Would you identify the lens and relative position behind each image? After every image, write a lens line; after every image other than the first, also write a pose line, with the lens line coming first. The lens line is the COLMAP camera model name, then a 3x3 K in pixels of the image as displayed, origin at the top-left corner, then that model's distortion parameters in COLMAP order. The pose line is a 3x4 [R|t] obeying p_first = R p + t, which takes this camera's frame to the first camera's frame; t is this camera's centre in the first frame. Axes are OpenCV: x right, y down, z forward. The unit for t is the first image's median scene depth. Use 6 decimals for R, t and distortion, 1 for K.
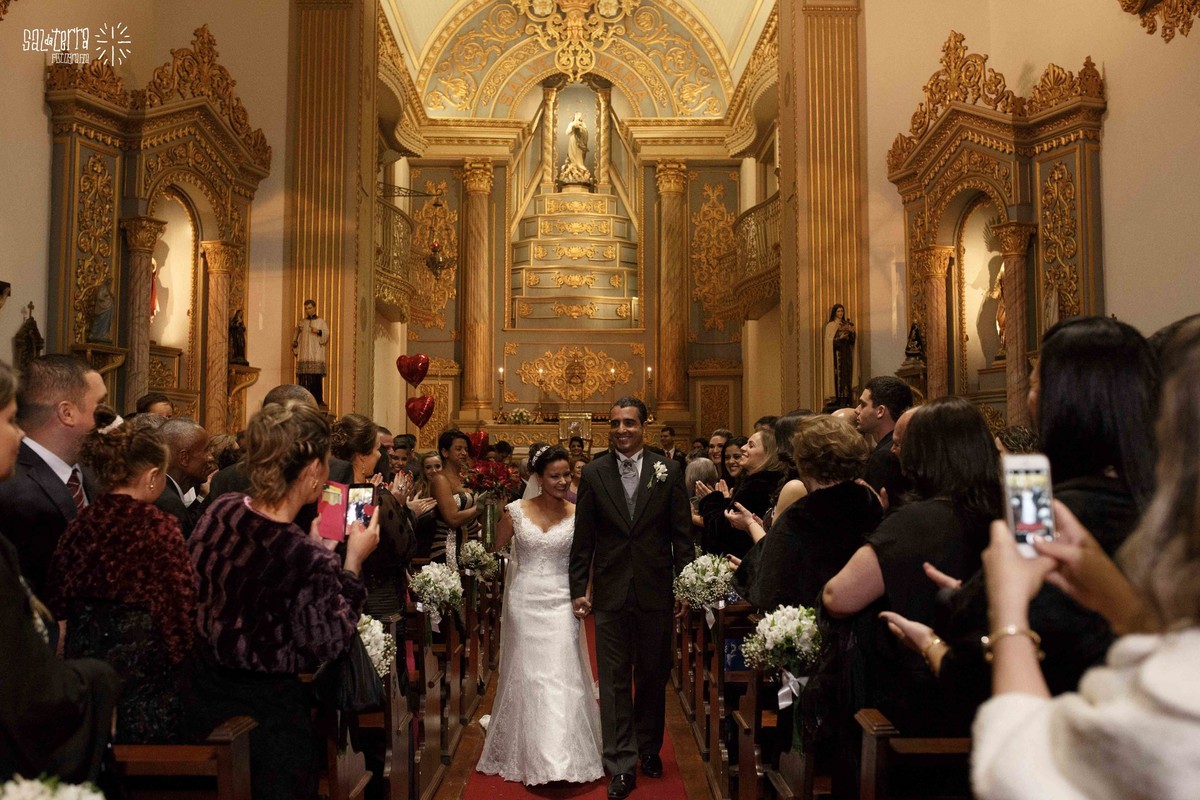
lens RADIAL K [[1146.6, 0, 595.5], [0, 1146.6, 389.4], [0, 0, 1]] dist [-0.025300, 0.000000]
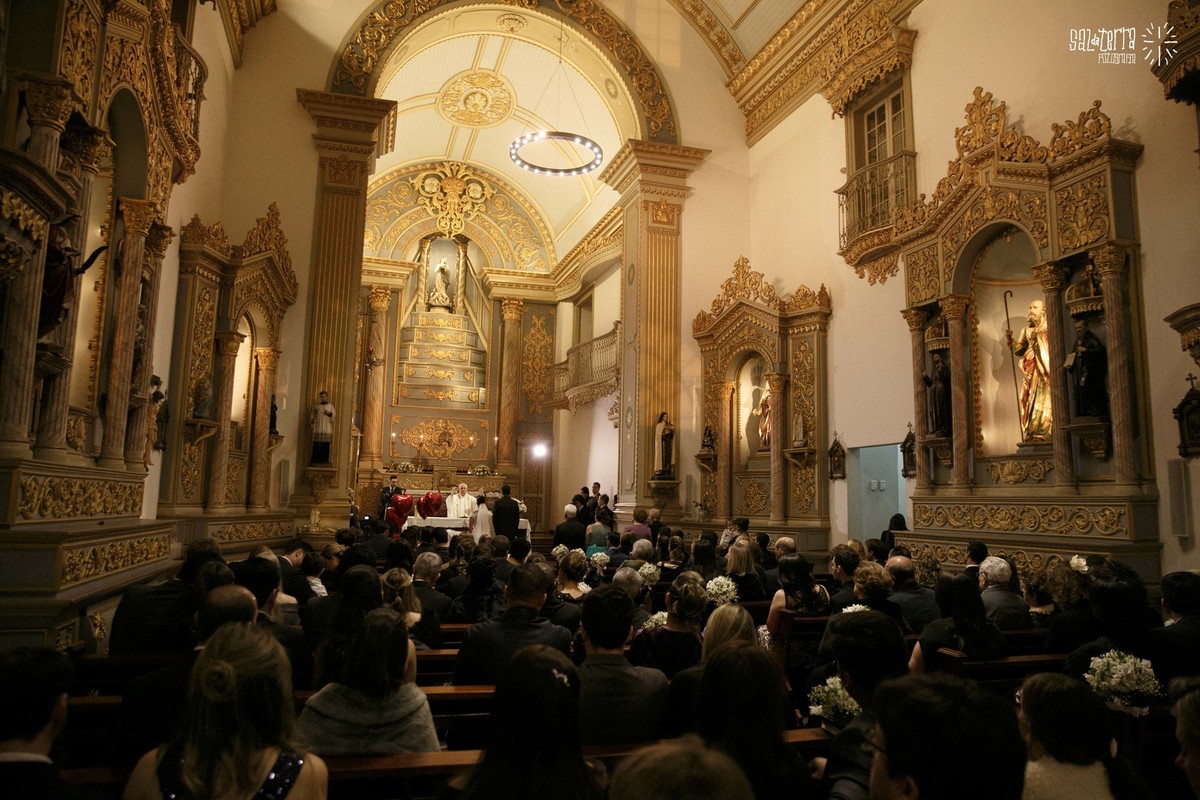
lens RADIAL K [[826.4, 0, 597.5], [0, 826.4, 394.7], [0, 0, 1]] dist [-0.102164, 0.074521]
pose [[0.961461, 0.056140, 0.269148, -0.113780], [-0.041031, 0.997267, -0.061444, -0.014013], [-0.271862, 0.048033, 0.961137, -0.055651]]
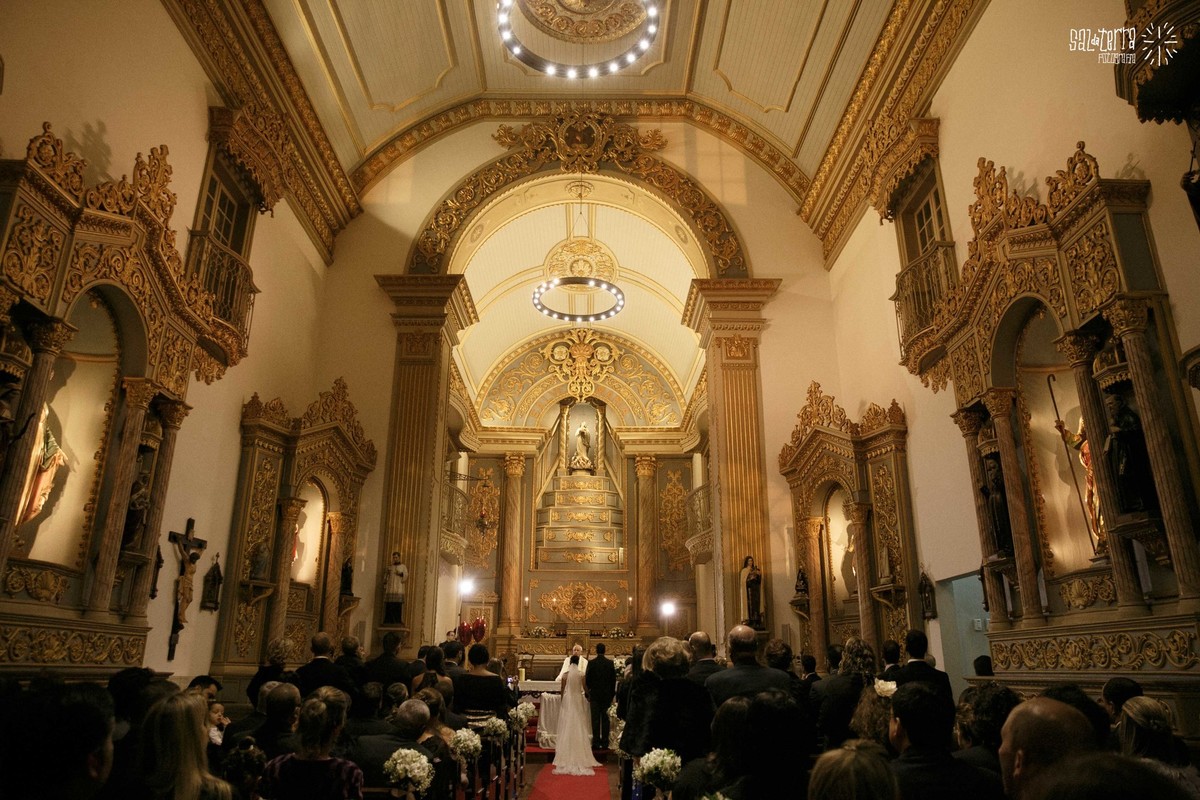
lens RADIAL K [[826.4, 0, 599.1], [0, 826.4, 394.2], [0, 0, 1]] dist [-0.102164, 0.074521]
pose [[0.999981, 0.001565, -0.006004, 0.013134], [-0.003047, 0.966808, -0.255484, -0.002723], [0.005405, 0.255497, 0.966795, -0.052863]]
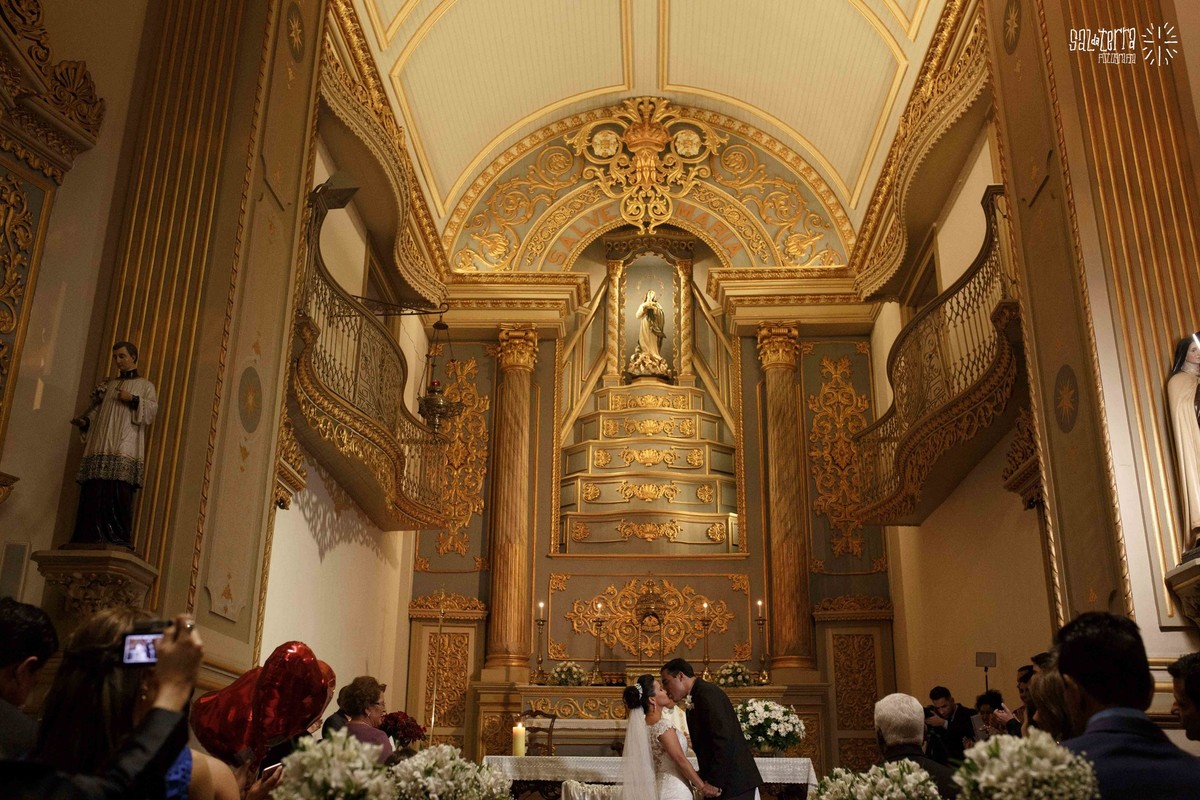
lens RADIAL K [[1133.8, 0, 604.2], [0, 1133.8, 402.5], [0, 0, 1]] dist [-0.040029, 0.000000]
pose [[0.998349, -0.013136, -0.055915, -0.005730], [-0.002482, 0.962724, -0.270476, 0.048186], [0.057384, 0.270168, 0.961102, 0.314444]]
